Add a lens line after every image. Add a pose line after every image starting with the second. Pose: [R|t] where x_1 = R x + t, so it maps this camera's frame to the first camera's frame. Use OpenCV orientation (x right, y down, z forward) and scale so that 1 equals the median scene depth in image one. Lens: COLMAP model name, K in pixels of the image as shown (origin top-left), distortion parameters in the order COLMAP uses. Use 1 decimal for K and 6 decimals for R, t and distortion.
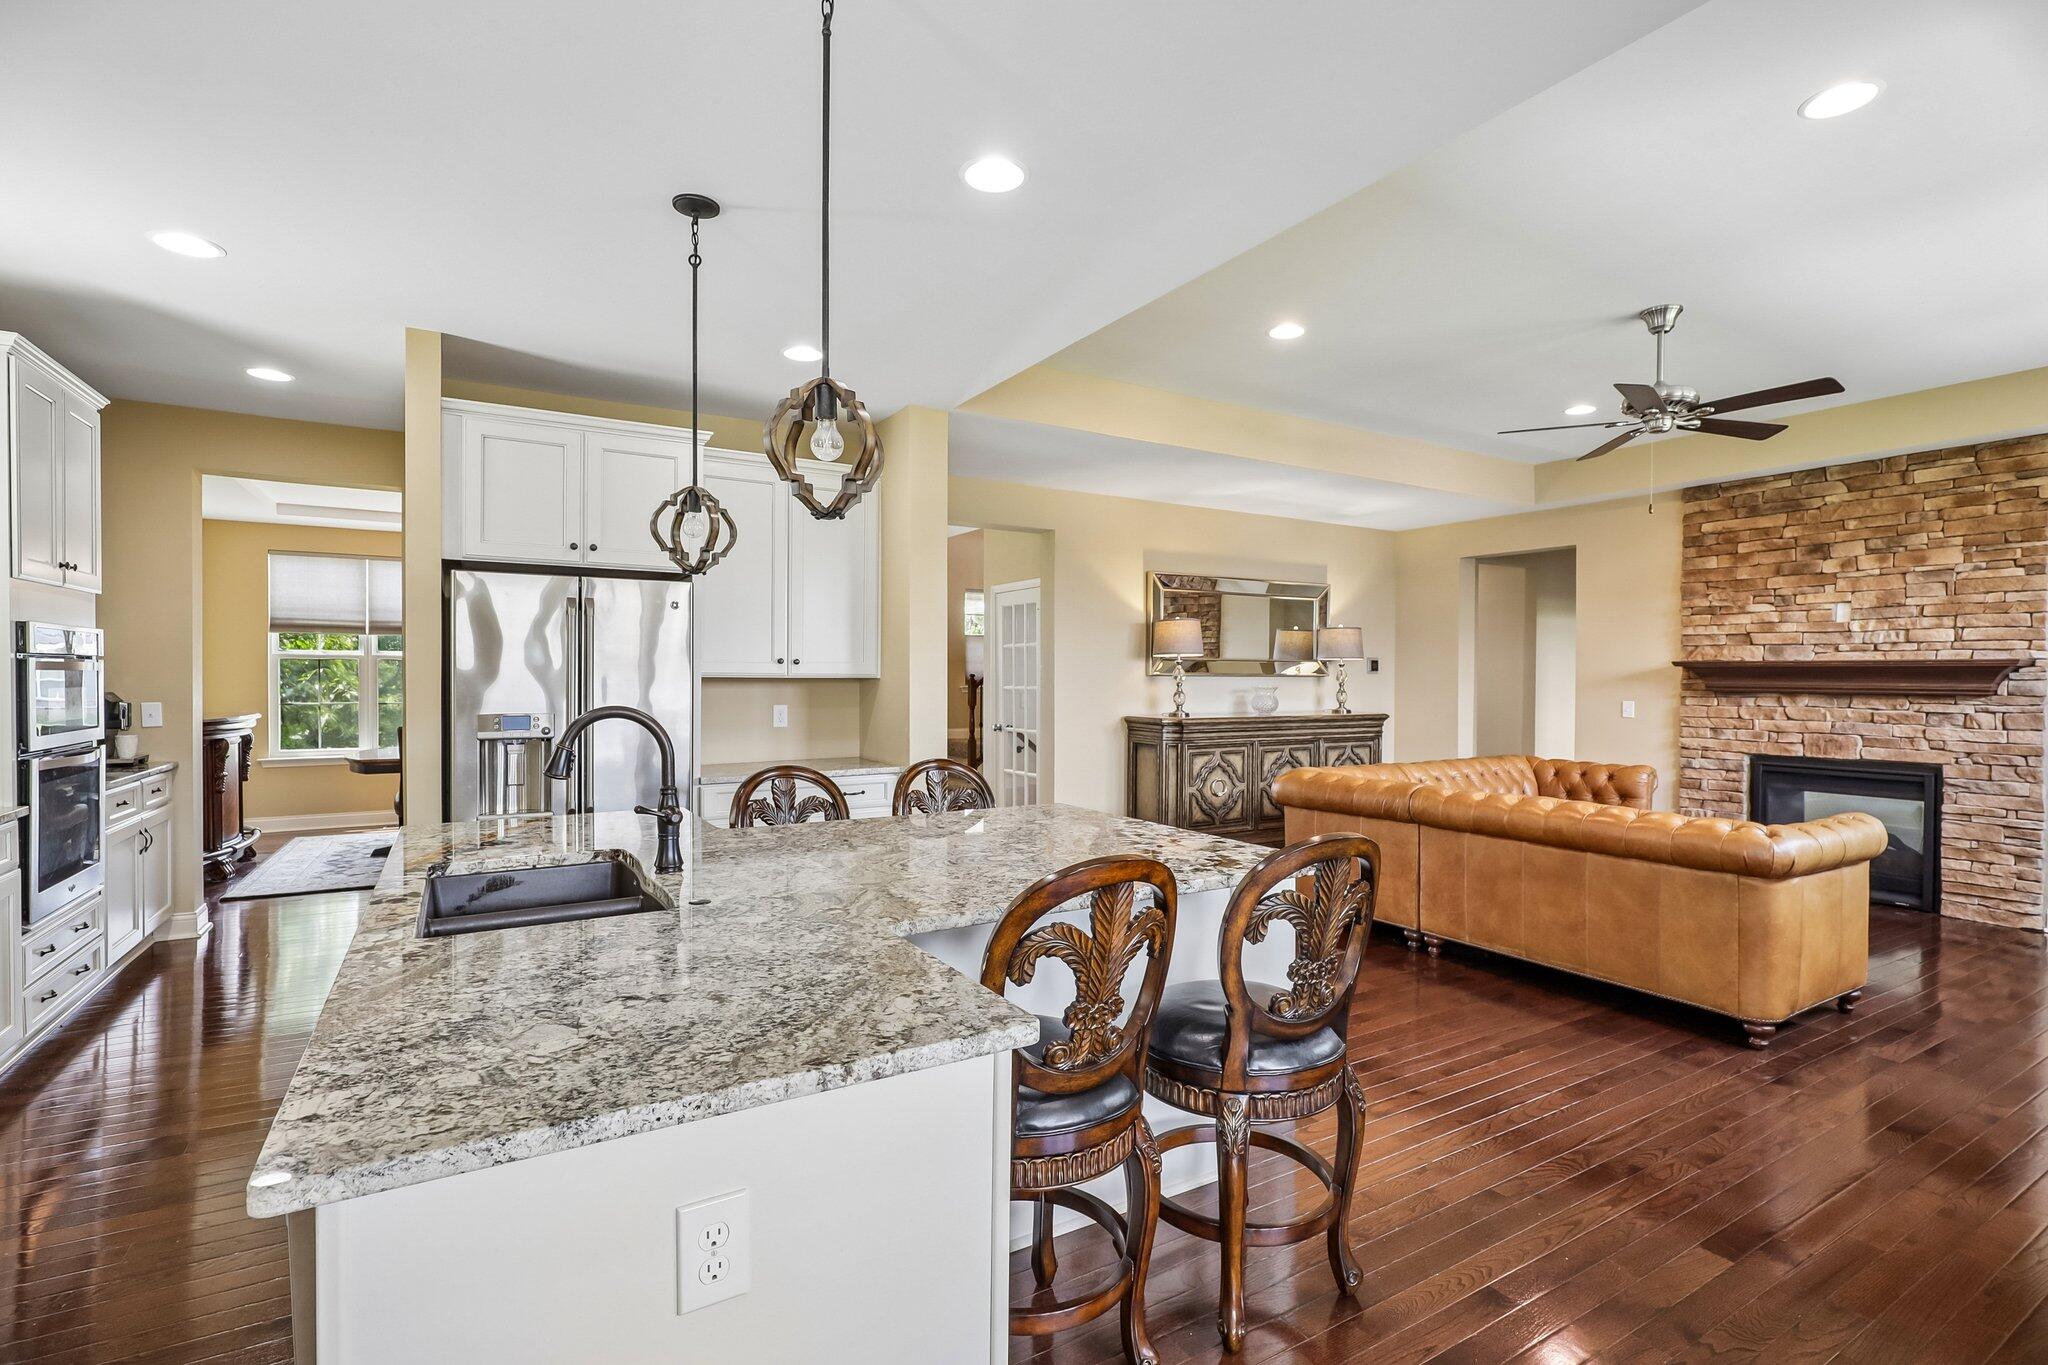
lens RADIAL K [[936.7, 0, 1023.0], [0, 936.7, 687.1], [0, 0, 1]] dist [-0.000262, -0.000438]
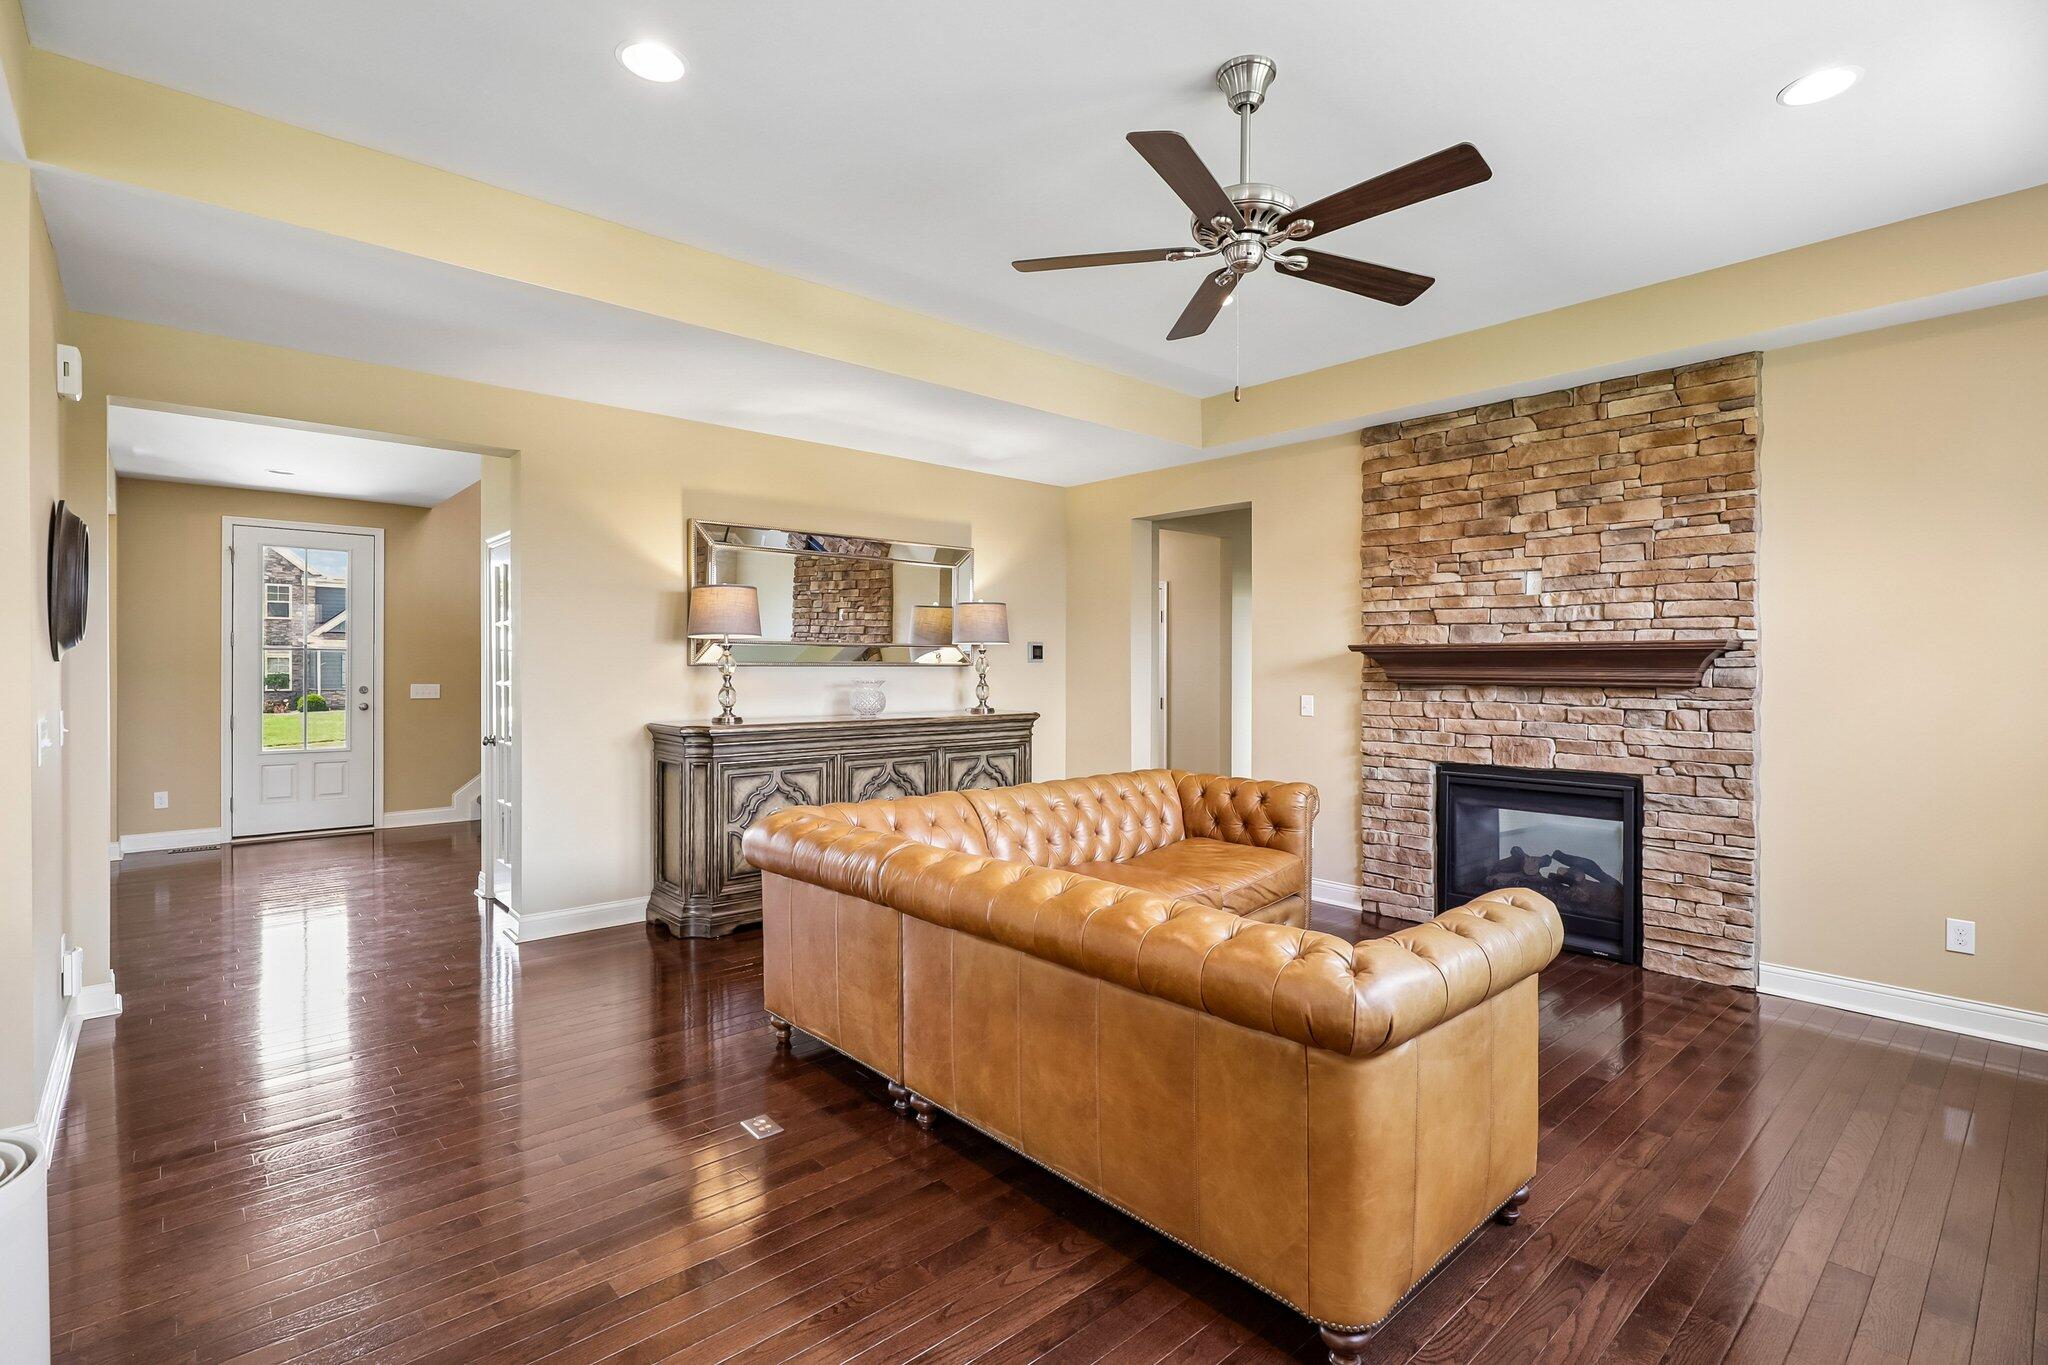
lens RADIAL K [[953.6, 0, 1019.0], [0, 953.6, 669.3], [0, 0, 1]] dist [-0.000338, -0.000131]
pose [[0.980892, -0.003424, 0.194524, 0.295292], [0.005123, 0.999953, -0.008232, -0.002168], [-0.194487, 0.009071, 0.980863, 0.297836]]
